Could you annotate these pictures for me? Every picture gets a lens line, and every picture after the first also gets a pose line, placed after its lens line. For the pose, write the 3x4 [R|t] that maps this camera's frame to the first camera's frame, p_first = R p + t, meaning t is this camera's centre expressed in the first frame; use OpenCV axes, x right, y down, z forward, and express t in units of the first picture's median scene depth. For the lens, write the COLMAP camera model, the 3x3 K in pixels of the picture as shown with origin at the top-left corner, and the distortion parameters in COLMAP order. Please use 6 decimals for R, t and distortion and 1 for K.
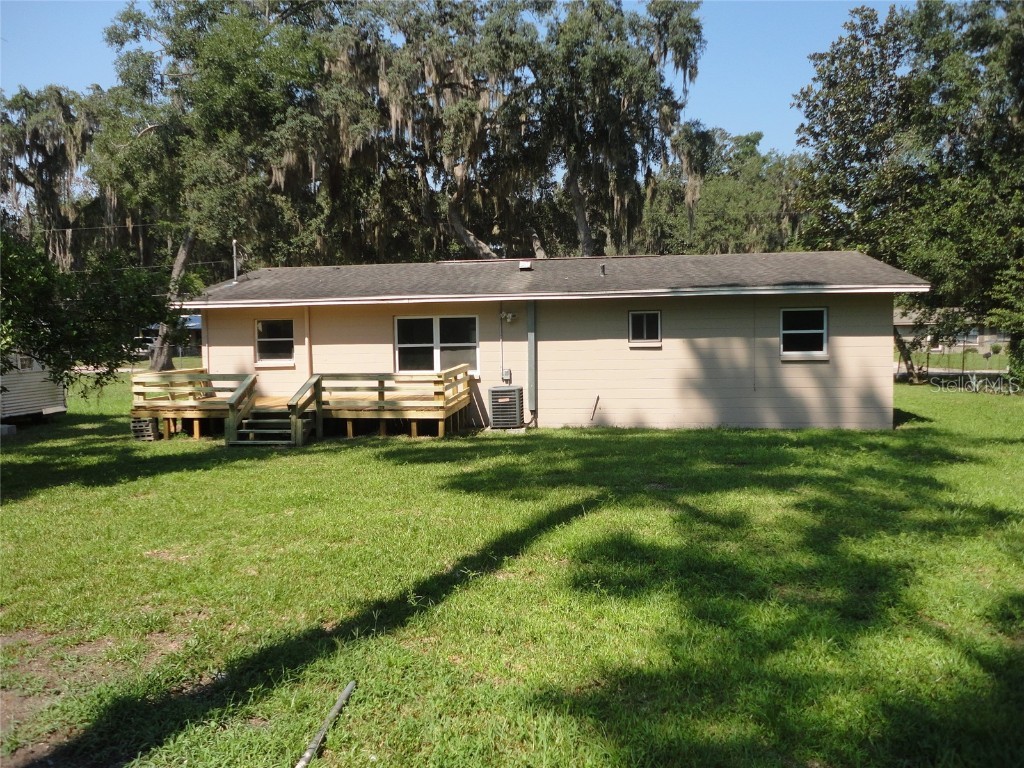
lens RADIAL K [[738.6, 0, 512.0], [0, 738.6, 384.0], [0, 0, 1]] dist [-0.000604, -0.001664]
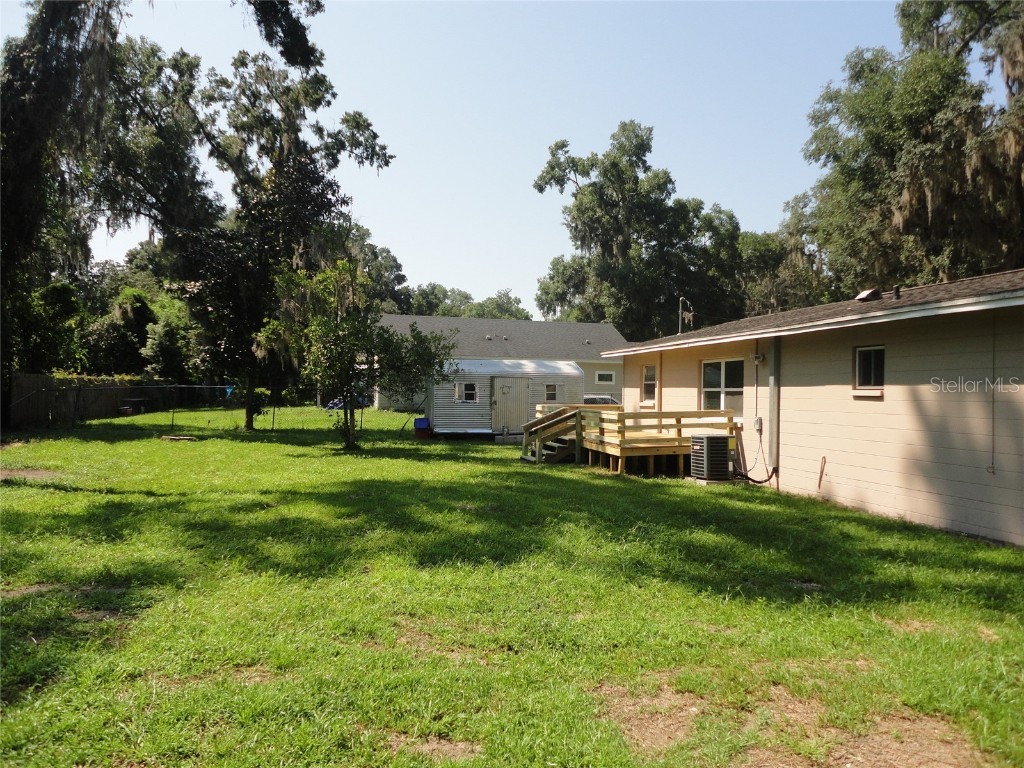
lens RADIAL K [[738.6, 0, 512.0], [0, 738.6, 384.0], [0, 0, 1]] dist [-0.000604, -0.001664]
pose [[0.350839, 0.011374, -0.936367, 0.720711], [-0.083300, 0.996341, -0.019108, -0.019354], [0.932723, 0.084703, 0.350503, 0.420785]]
